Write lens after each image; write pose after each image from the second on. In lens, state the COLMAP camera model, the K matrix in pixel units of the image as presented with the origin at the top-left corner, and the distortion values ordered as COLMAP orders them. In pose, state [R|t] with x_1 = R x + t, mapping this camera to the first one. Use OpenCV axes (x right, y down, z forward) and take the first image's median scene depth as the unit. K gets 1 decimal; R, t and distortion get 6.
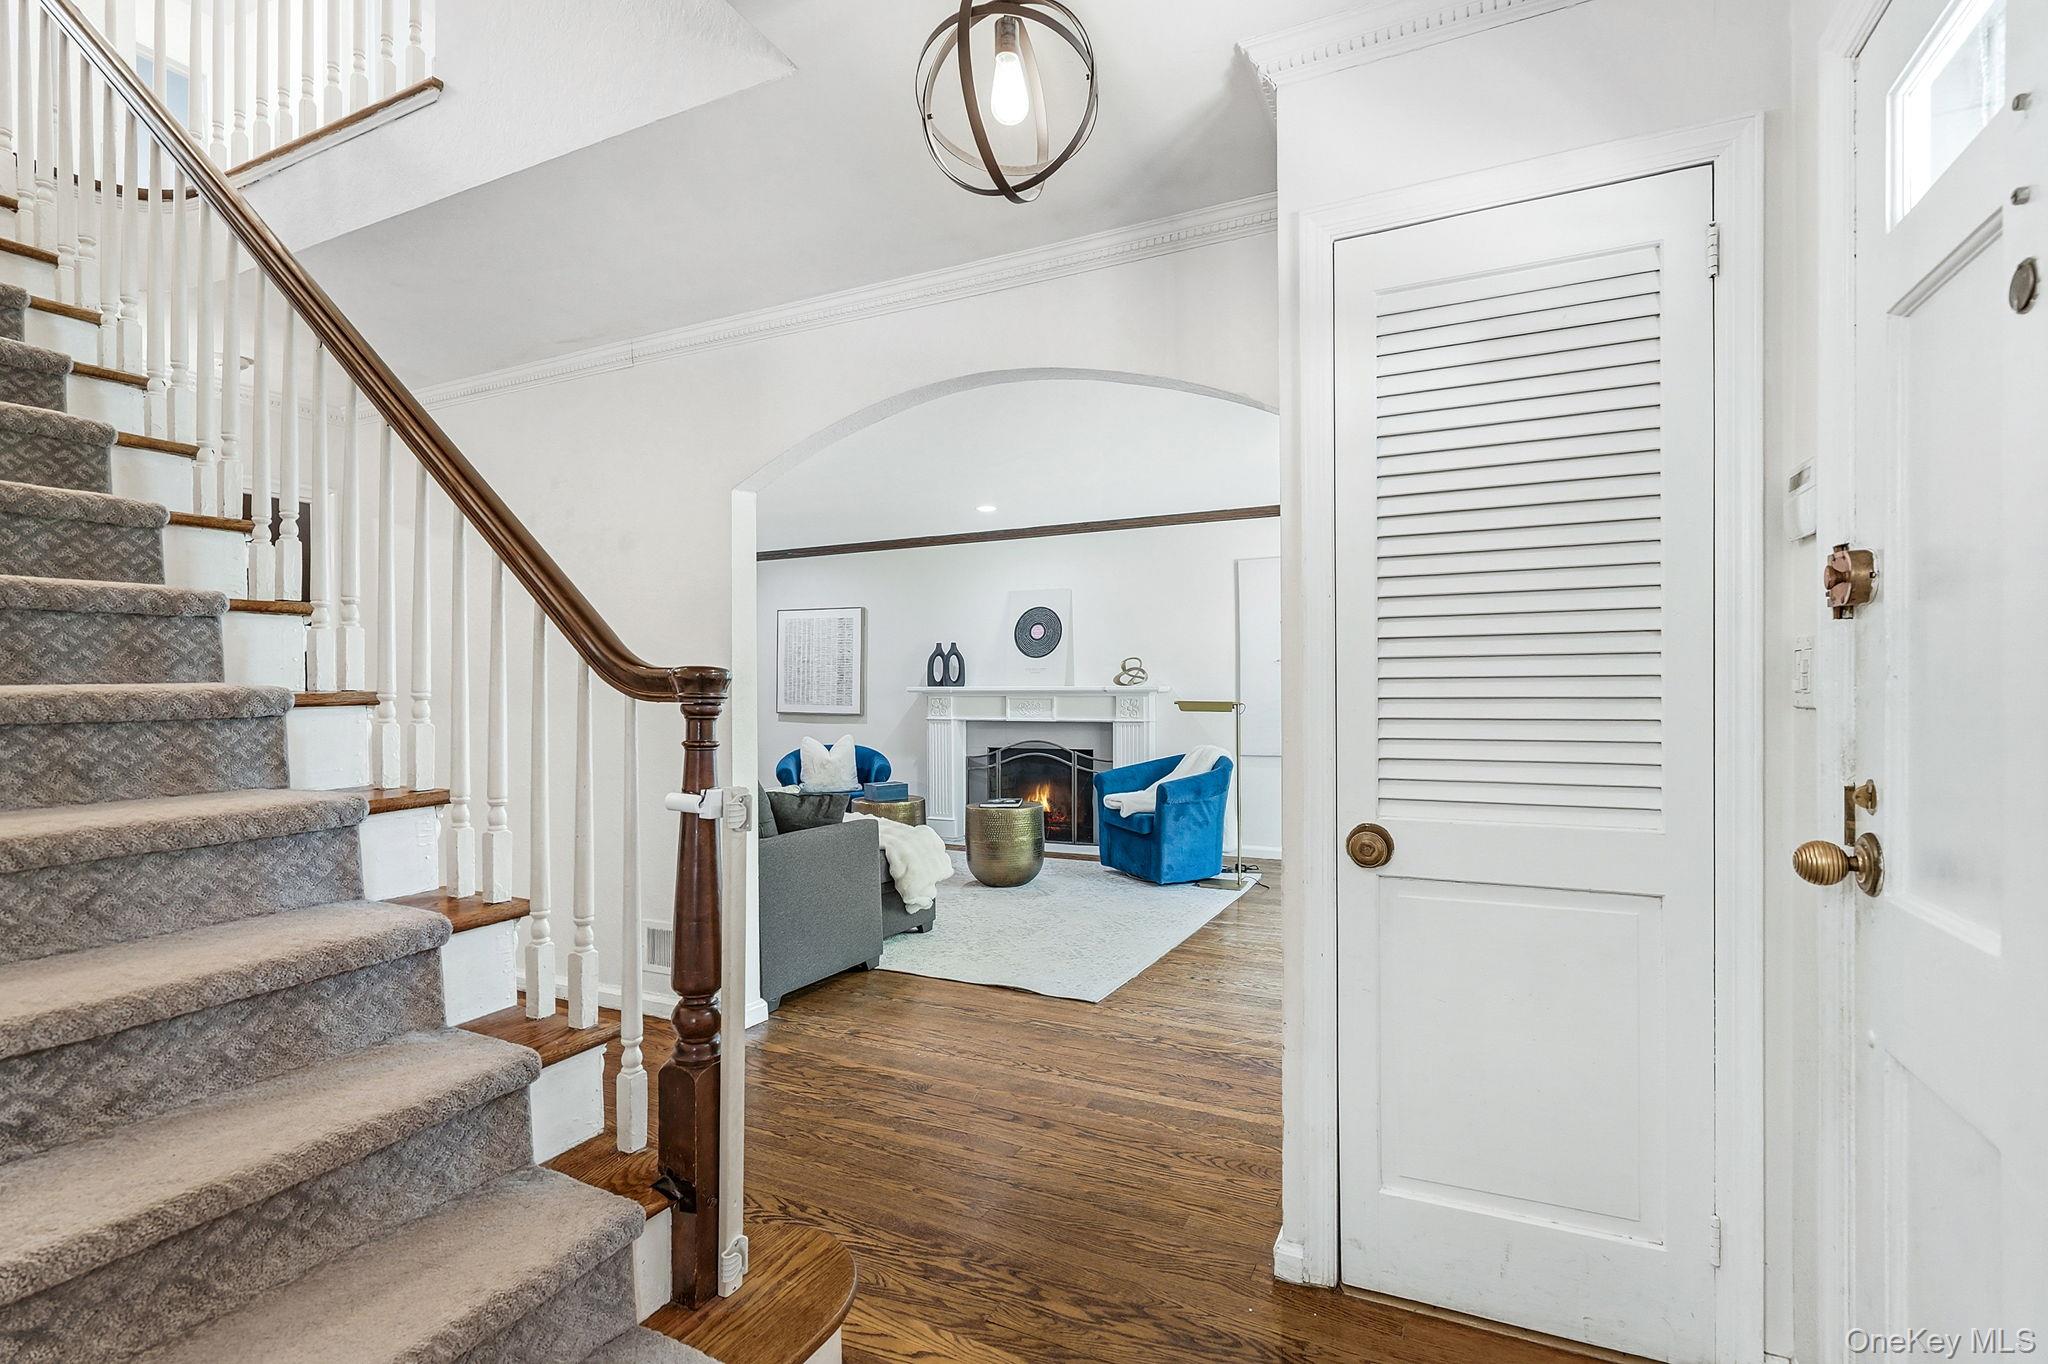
lens RADIAL K [[942.8, 0, 1025.0], [0, 942.8, 689.9], [0, 0, 1]] dist [-0.001580, -0.000058]
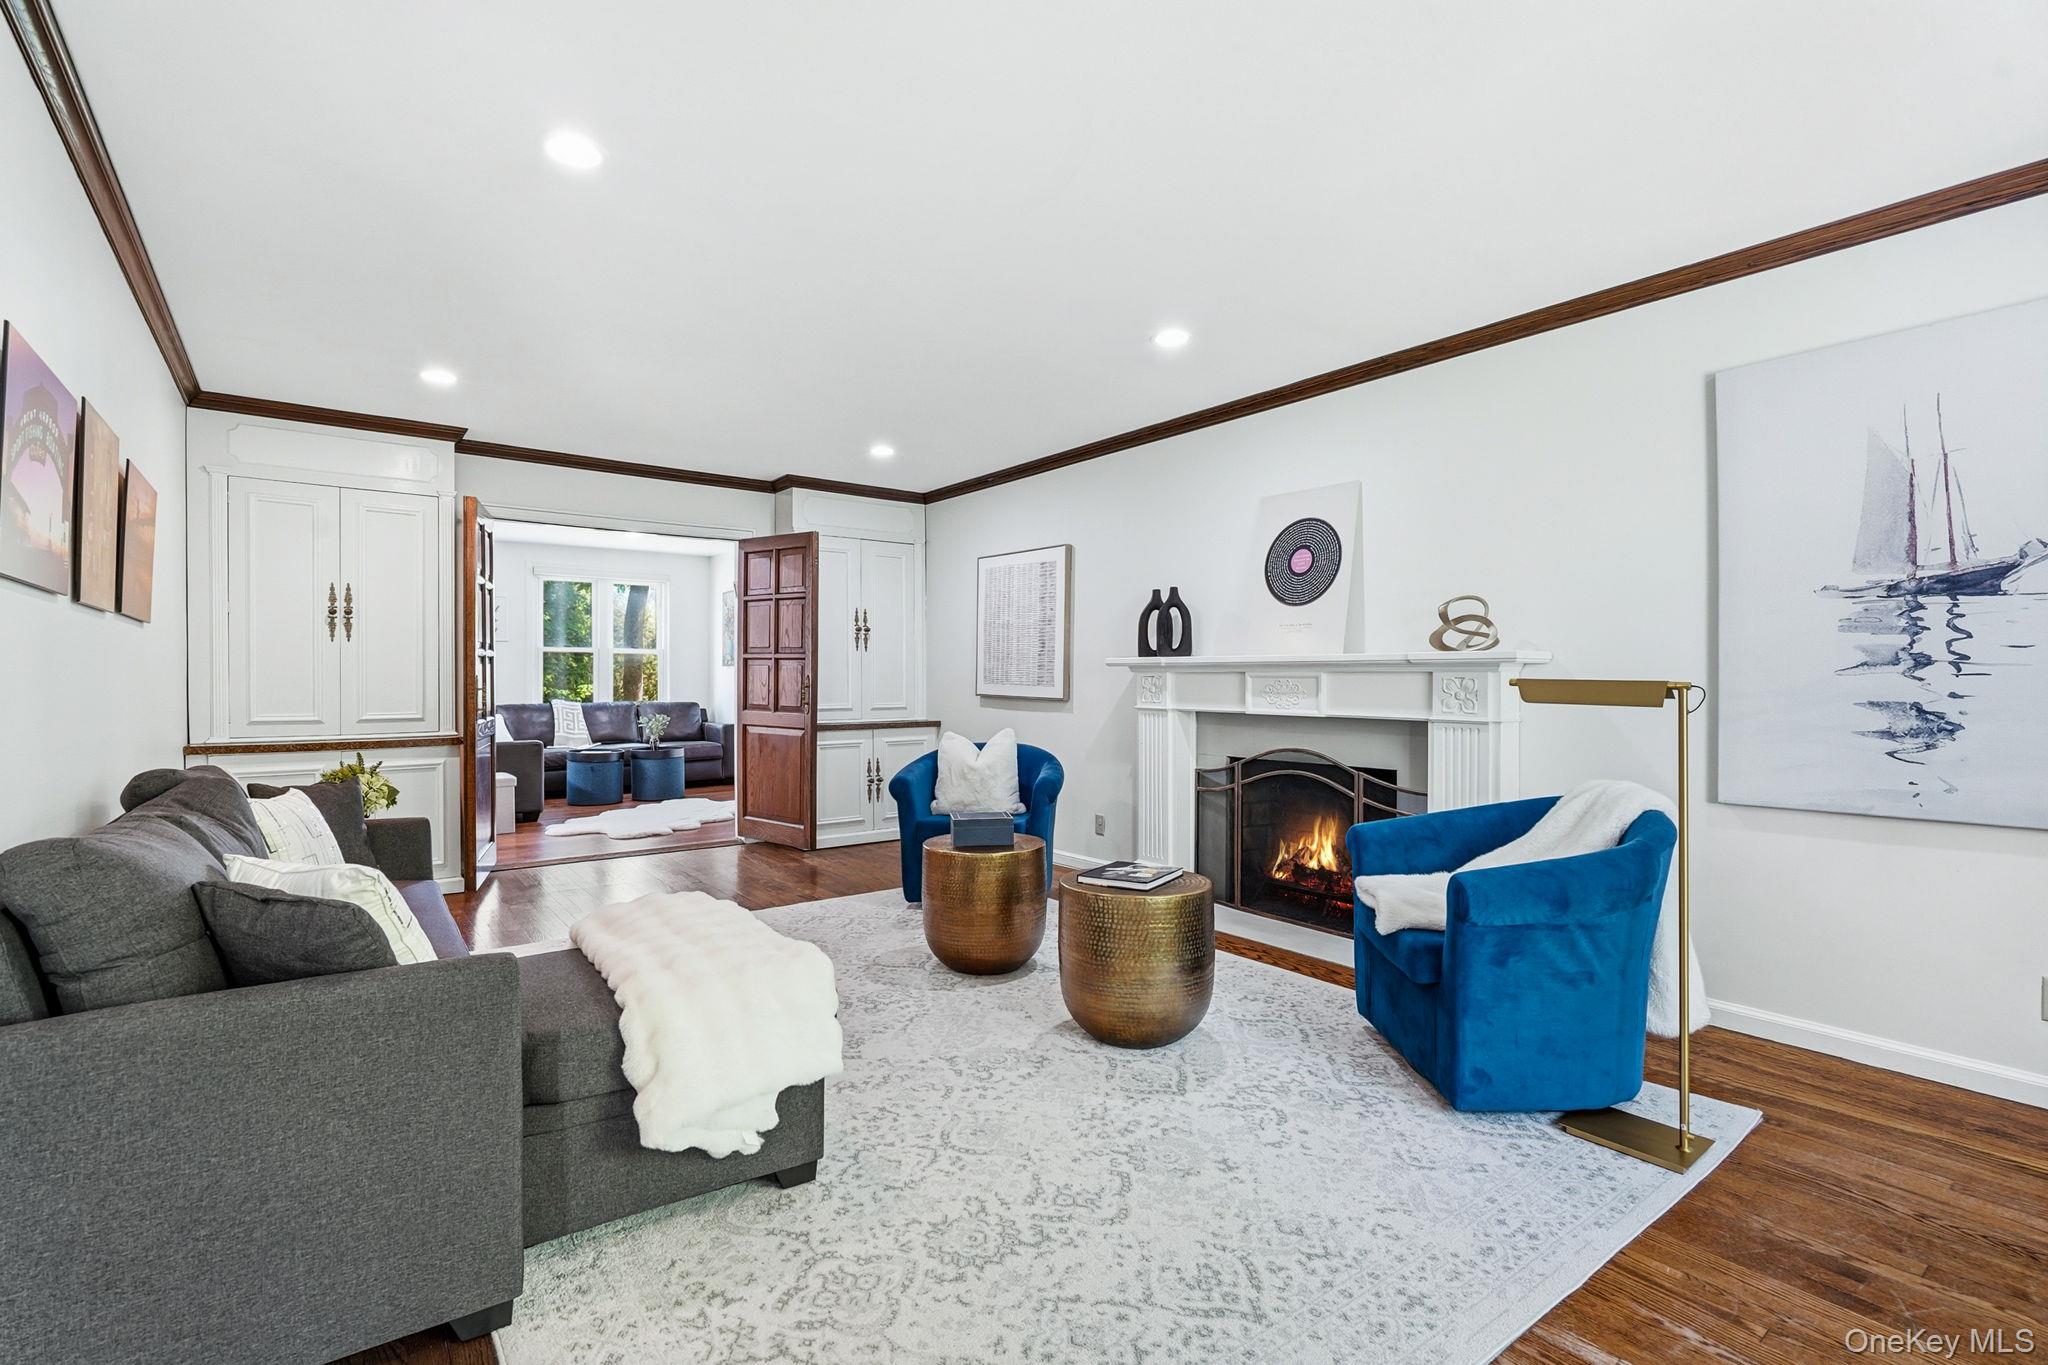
lens RADIAL K [[942.8, 0, 1025.9], [0, 942.8, 671.7], [0, 0, 1]] dist [-0.001580, -0.000058]
pose [[0.894654, 0.003701, -0.446745, 0.121659], [-0.005464, 0.999982, -0.002660, 0.008966], [0.446726, 0.004821, 0.894658, 0.410247]]
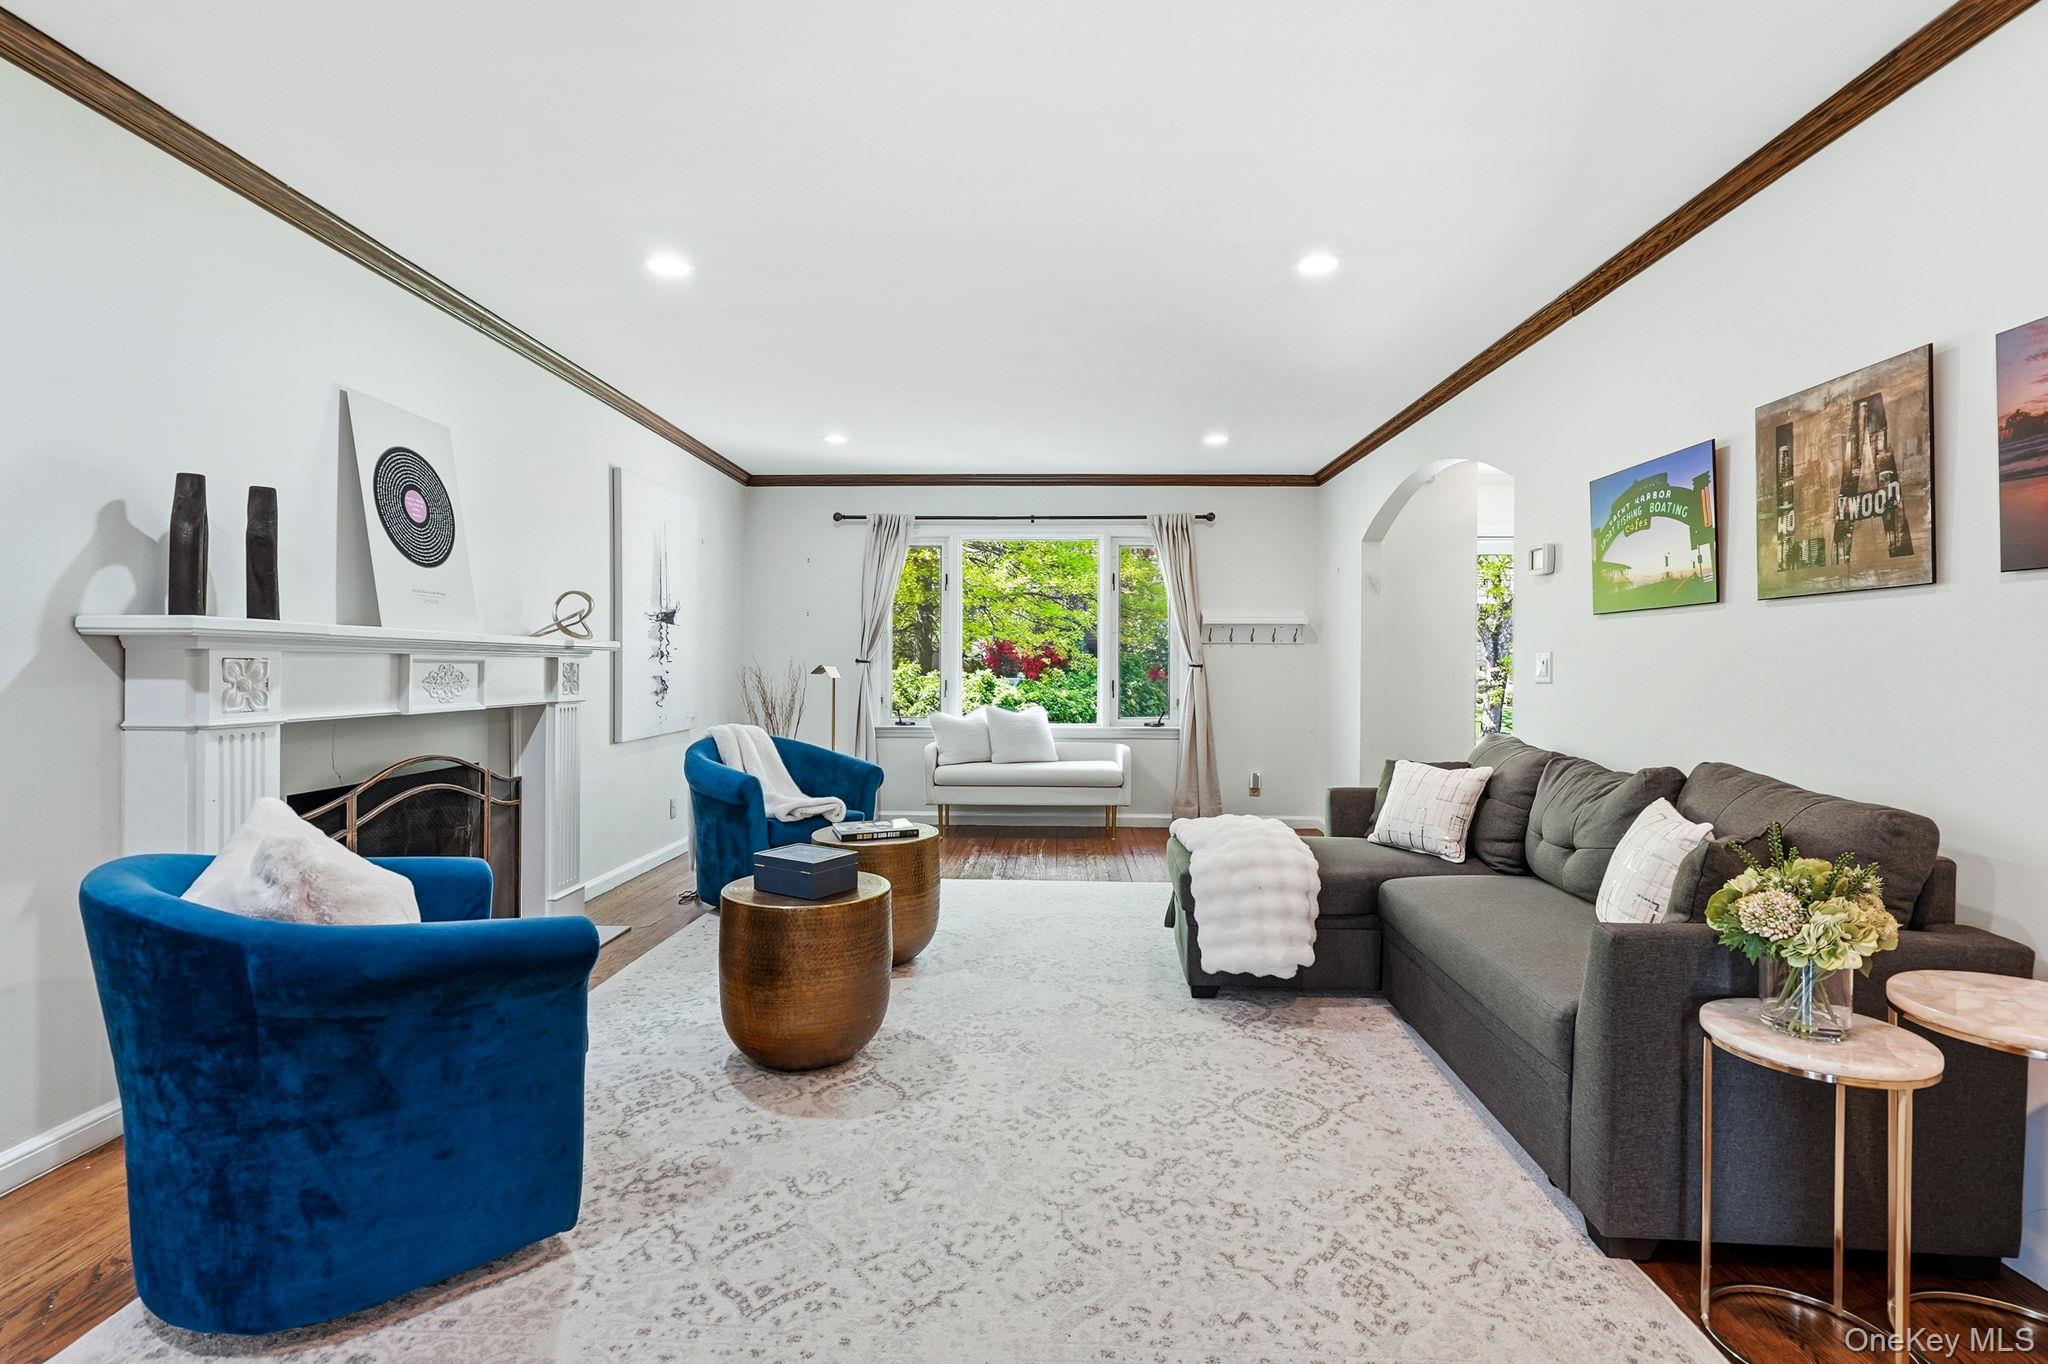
lens RADIAL K [[942.8, 0, 1024.3], [0, 942.8, 672.7], [0, 0, 1]] dist [-0.001580, -0.000058]
pose [[-0.405435, -0.005029, 0.914110, -0.500551], [-0.006740, 0.999974, 0.002511, 0.011955], [-0.914099, -0.005143, -0.405458, 0.926292]]
